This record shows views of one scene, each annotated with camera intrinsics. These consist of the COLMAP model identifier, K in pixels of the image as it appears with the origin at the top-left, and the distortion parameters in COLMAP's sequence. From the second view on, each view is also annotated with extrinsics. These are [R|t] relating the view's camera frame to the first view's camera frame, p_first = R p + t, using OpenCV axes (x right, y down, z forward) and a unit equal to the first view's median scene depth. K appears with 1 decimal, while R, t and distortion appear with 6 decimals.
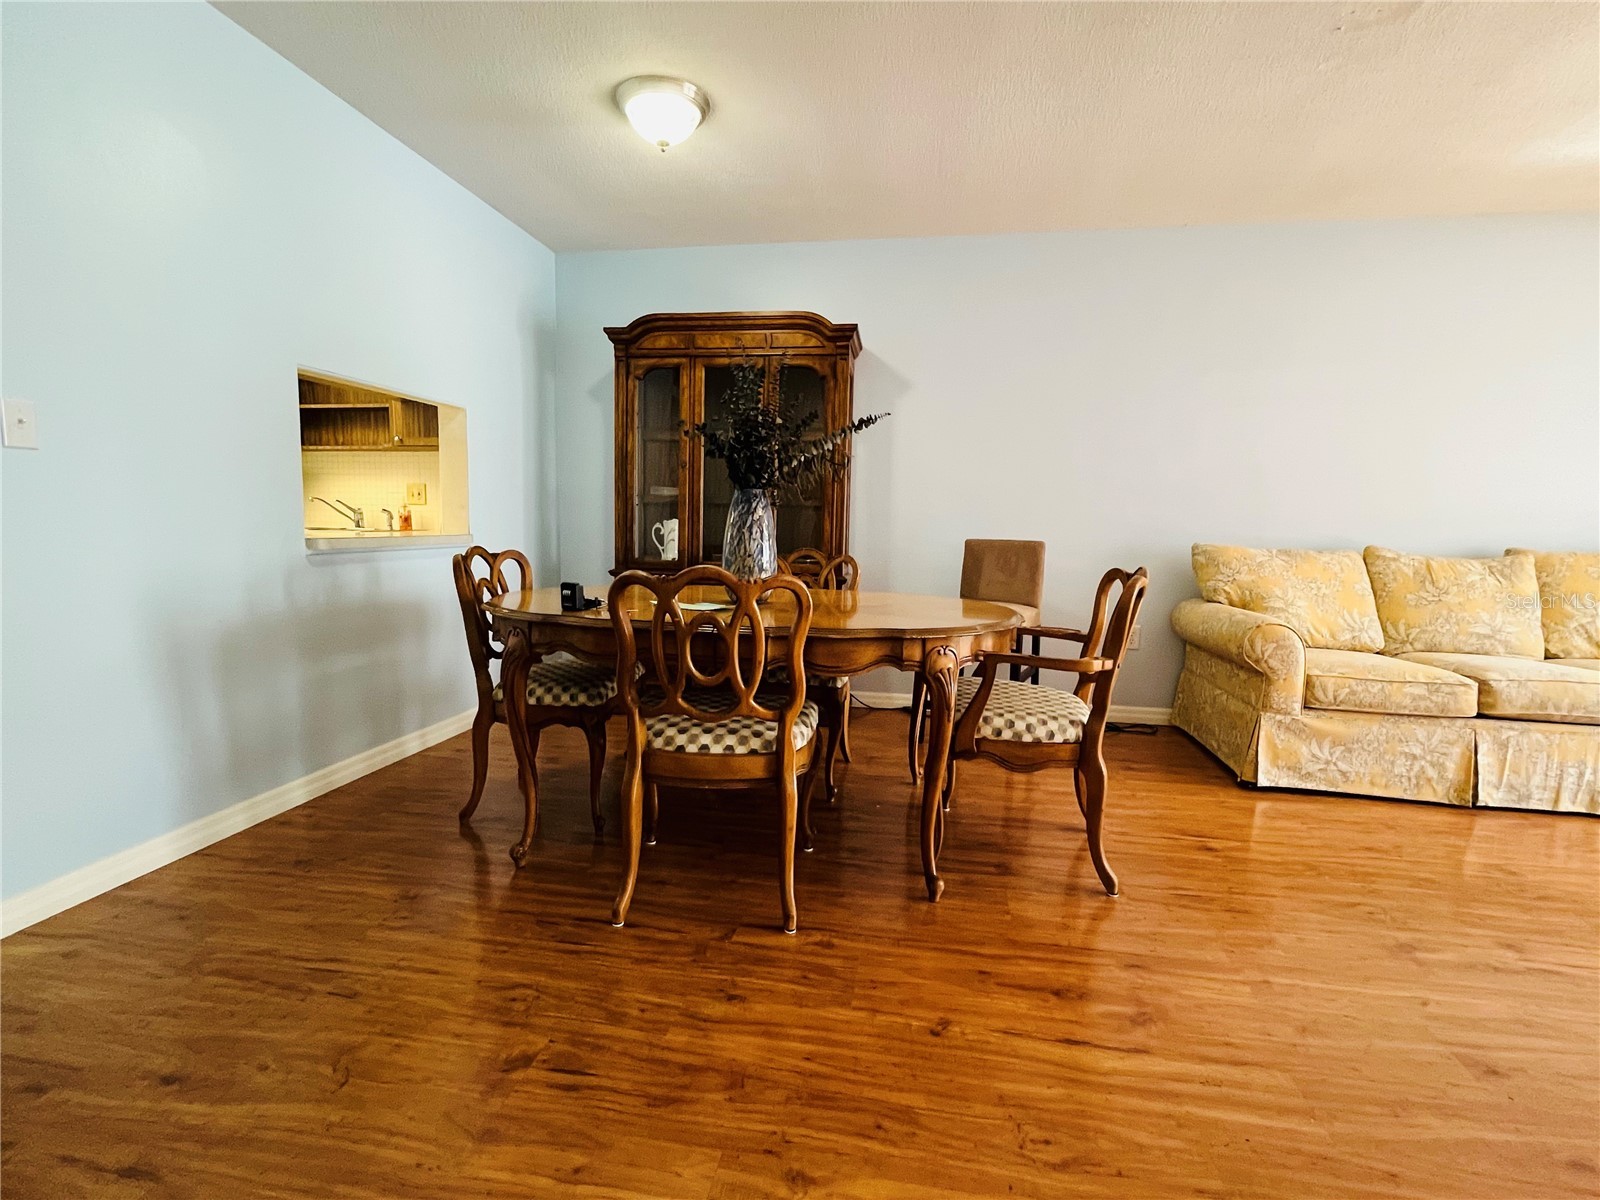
lens RADIAL K [[731.1, 0, 805.6], [0, 731.1, 601.1], [0, 0, 1]] dist [-0.001504, 0.000439]
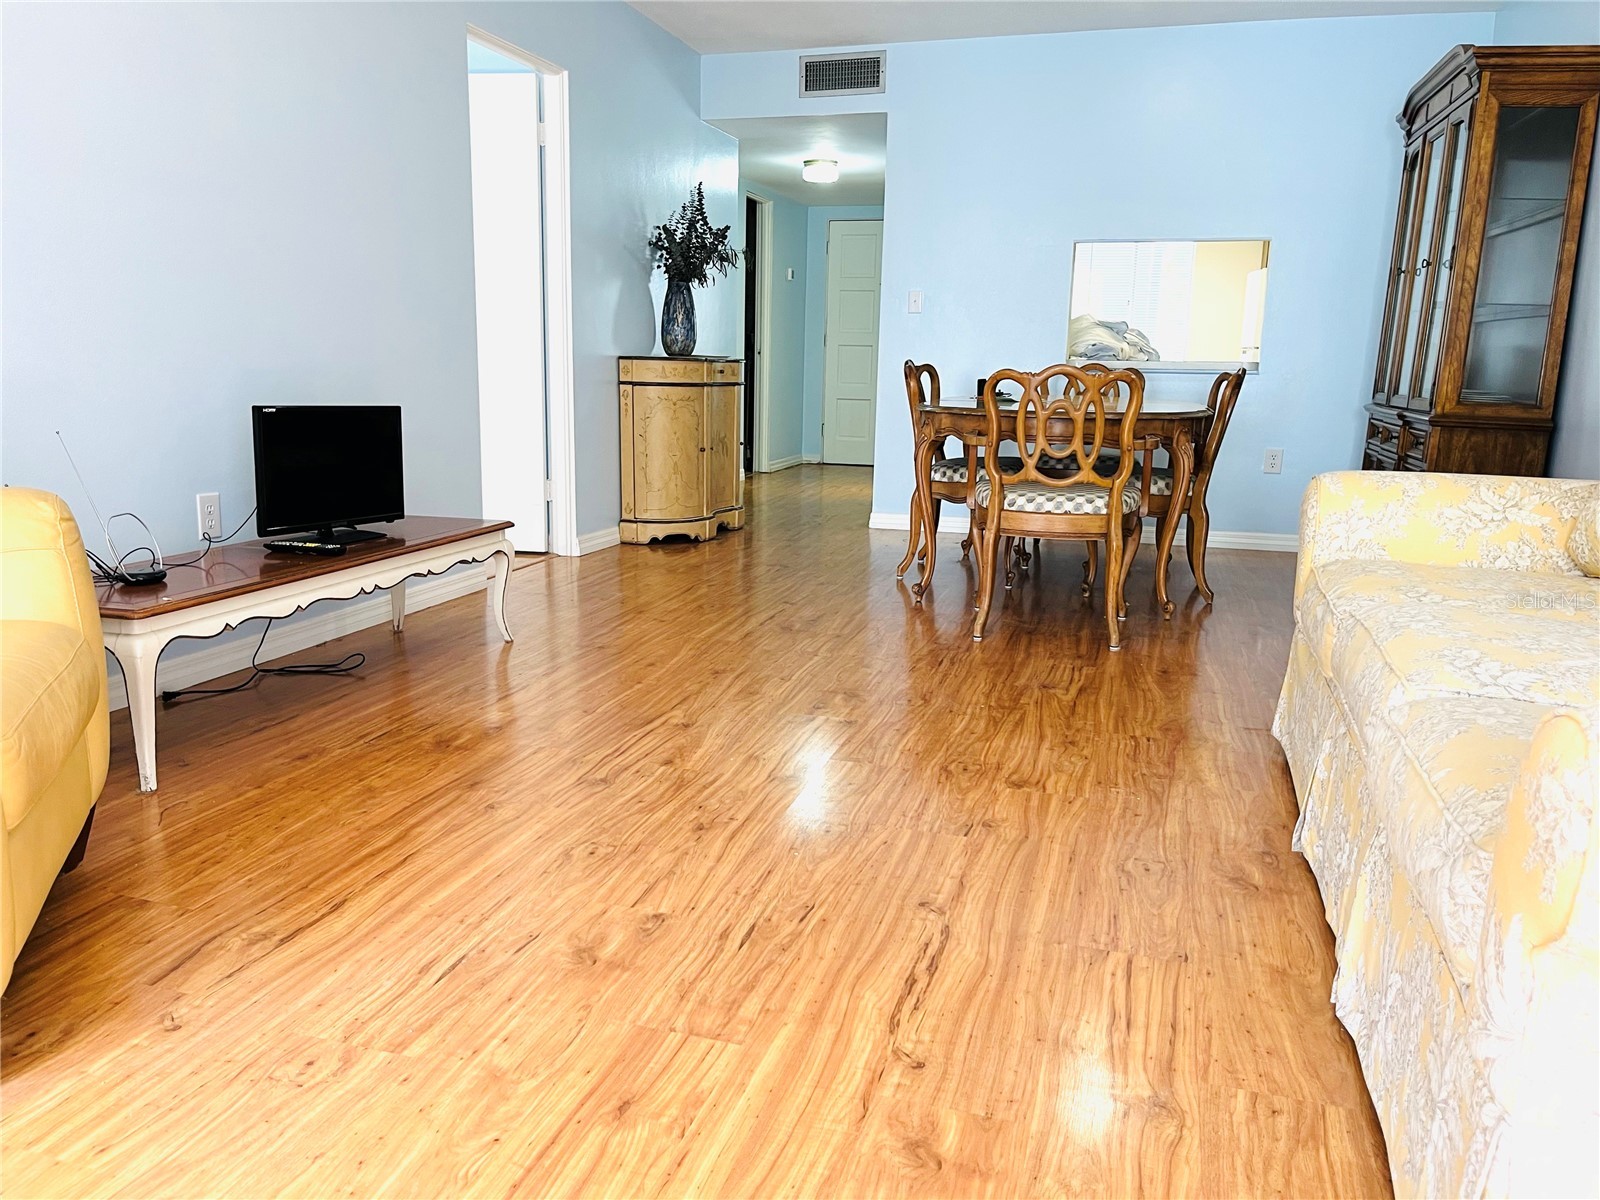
lens RADIAL K [[1200.1, 0, 801.7], [0, 1200.1, 602.8], [0, 0, 1]] dist [-0.000341, -0.000002]
pose [[-0.142676, 0.145813, -0.978970, 2.263732], [-0.131514, 0.977526, 0.164765, 0.042004], [0.980993, 0.152256, -0.120293, 0.979754]]
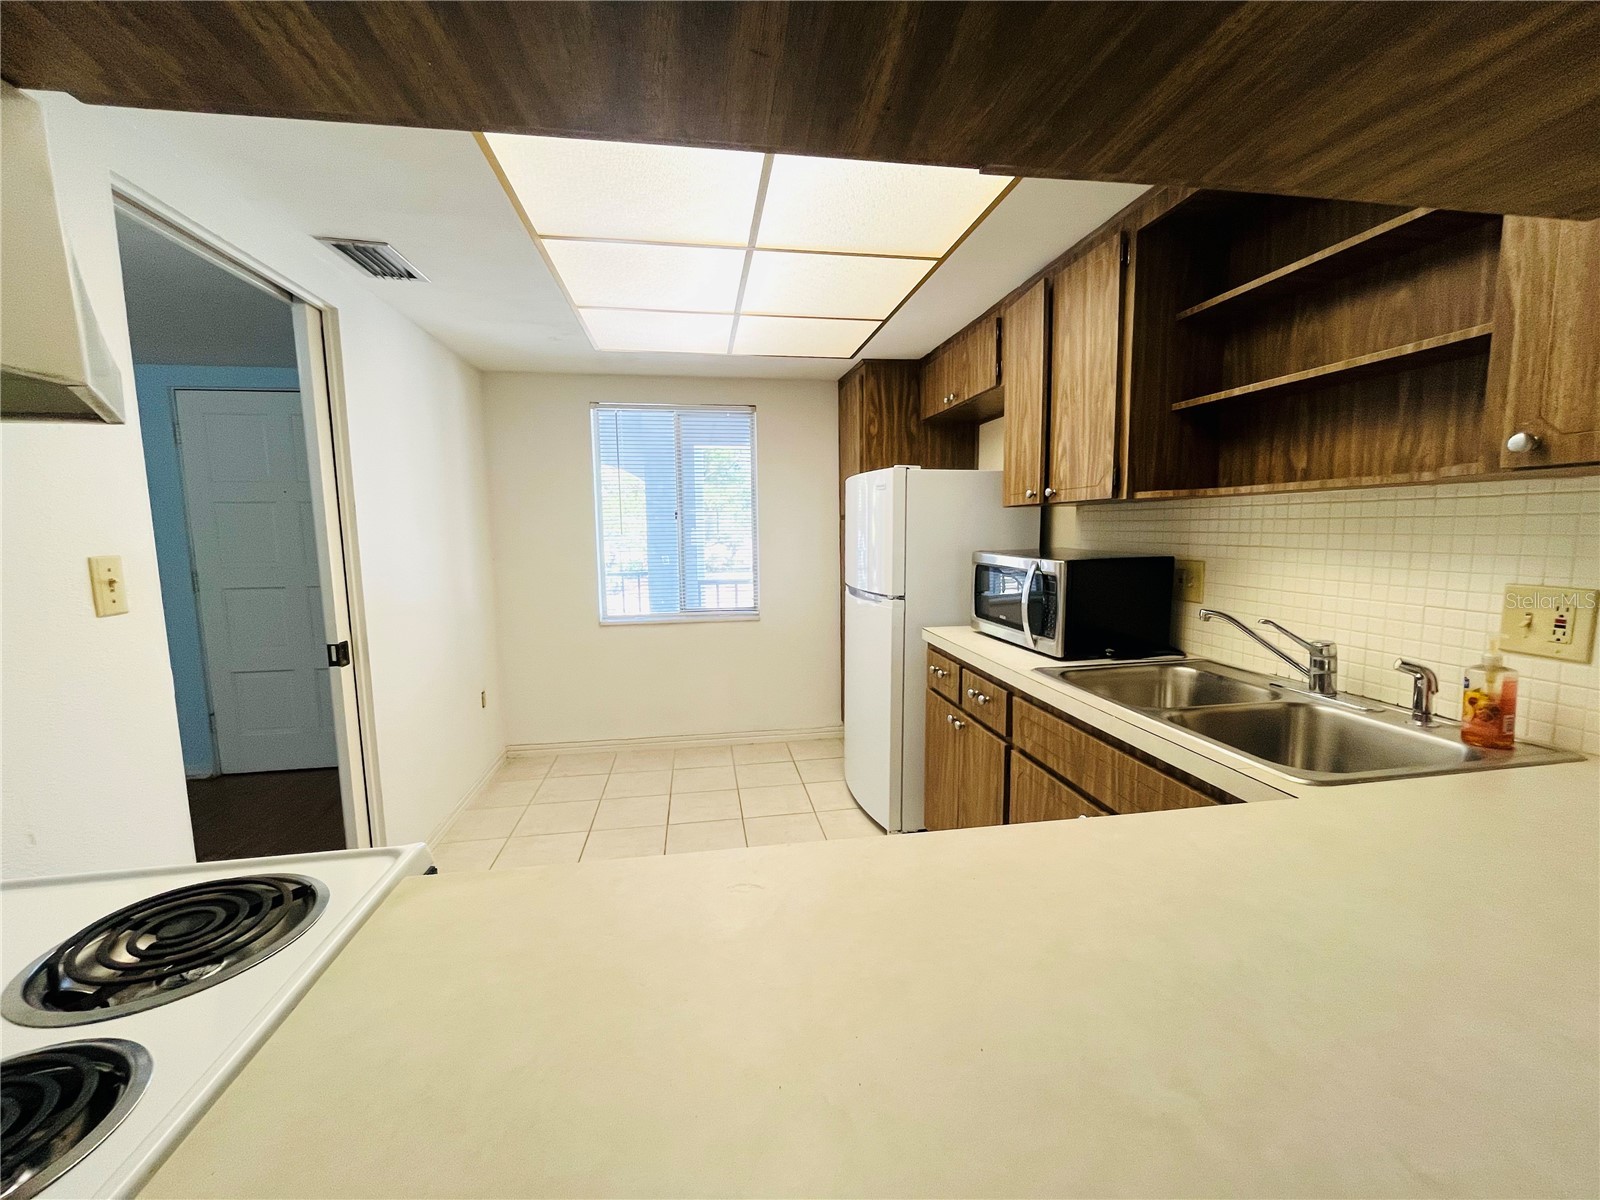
lens RADIAL K [[645.7, 0, 804.3], [0, 645.7, 606.0], [0, 0, 1]] dist [-0.001594, -0.000208]
pose [[0.325001, 0.091743, -0.941253, -0.829374], [-0.077097, 0.994541, 0.070316, -0.318325], [0.942566, 0.049715, 0.330300, 1.358187]]
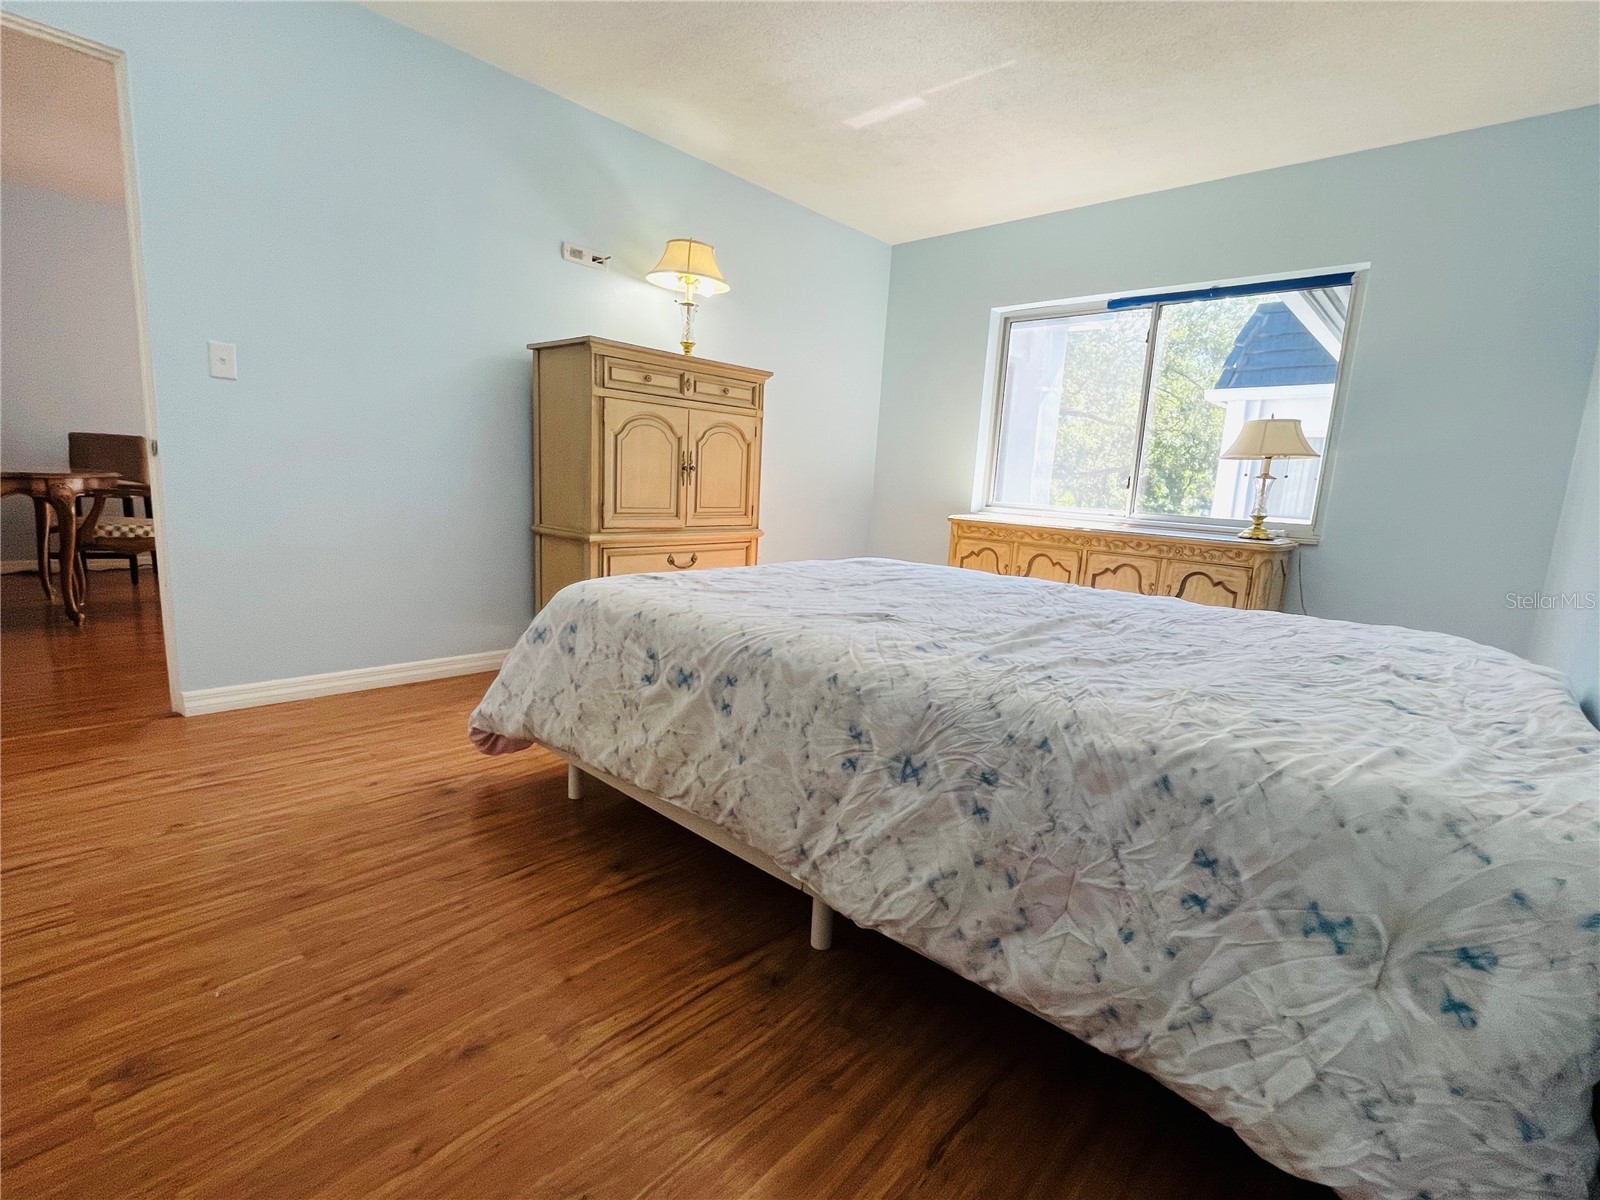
lens RADIAL K [[731.1, 0, 799.6], [0, 731.1, 605.2], [0, 0, 1]] dist [-0.001504, 0.000439]
pose [[0.540027, -0.134952, 0.830758, -0.346479], [0.038365, 0.989982, 0.135879, 0.172803], [-0.840773, -0.041506, 0.539795, -1.441421]]
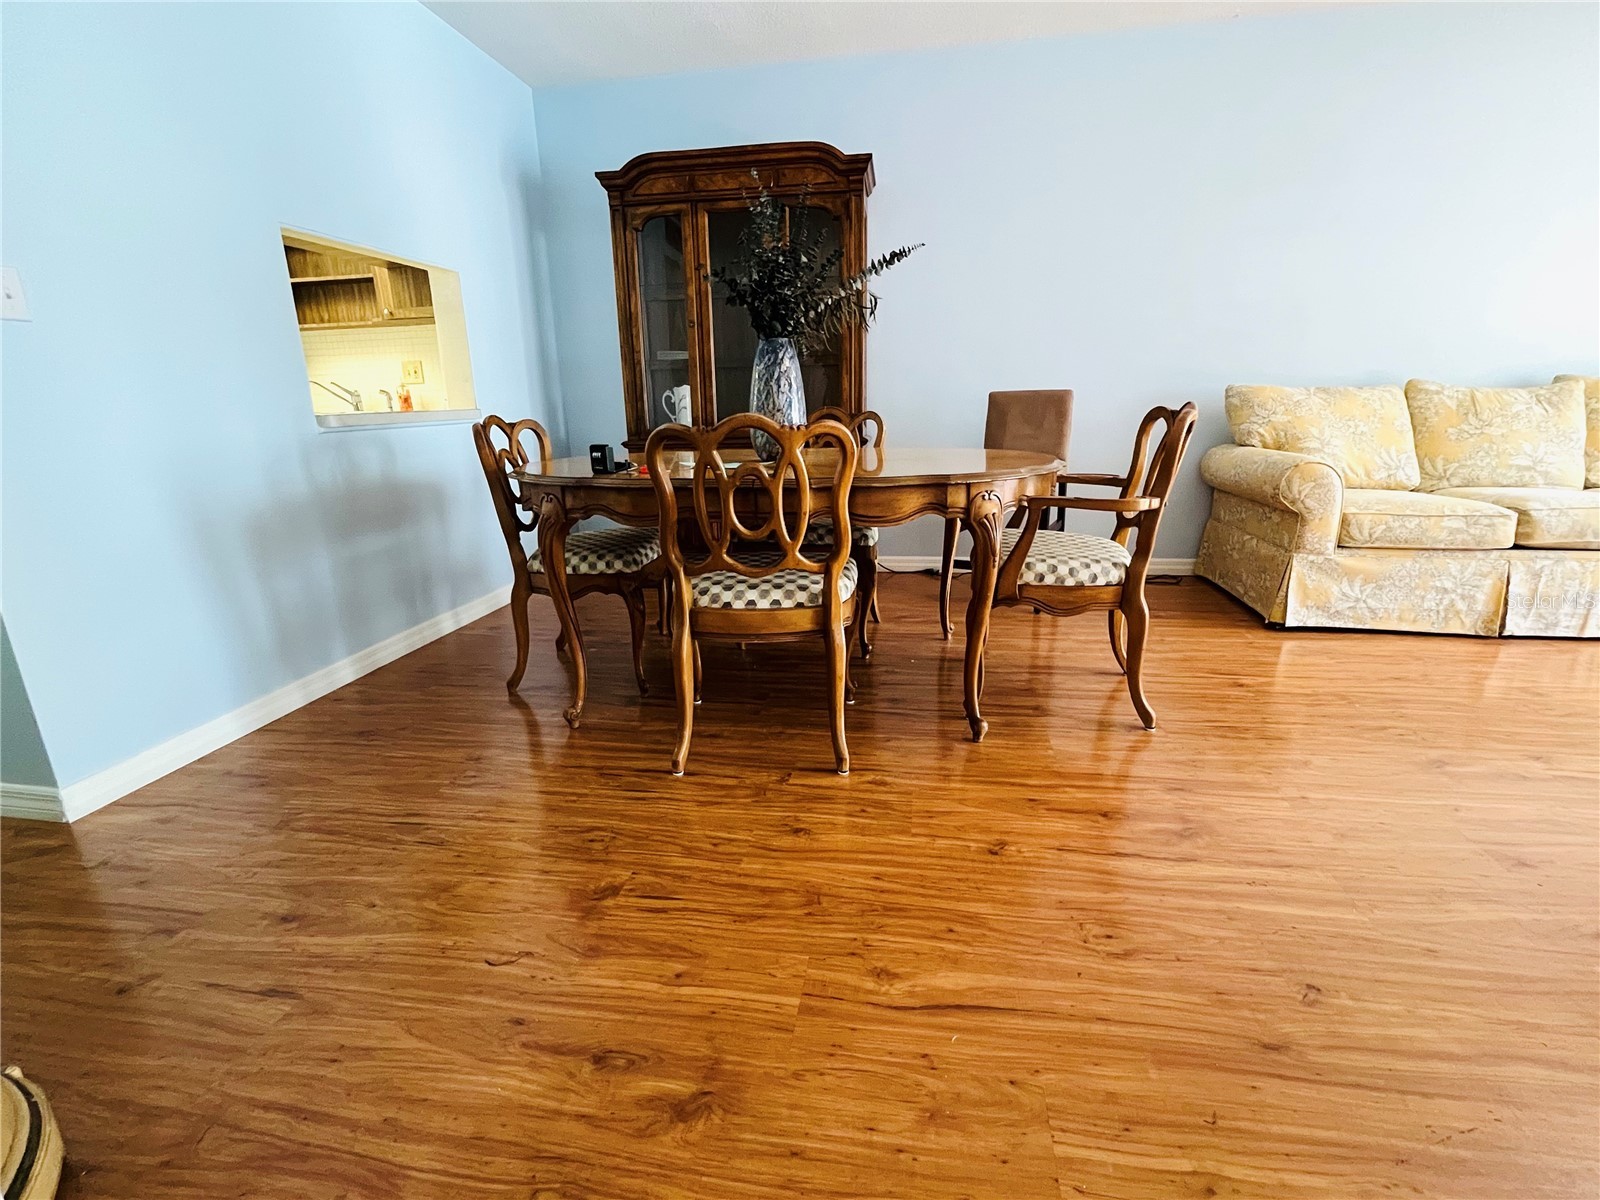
lens RADIAL K [[731.1, 0, 803.0], [0, 731.1, 600.7], [0, 0, 1]] dist [-0.001504, 0.000439]
pose [[0.999016, -0.043381, -0.009273, -0.052046], [0.044313, 0.985599, 0.163190, 0.032835], [0.002060, -0.163441, 0.986551, 0.009496]]
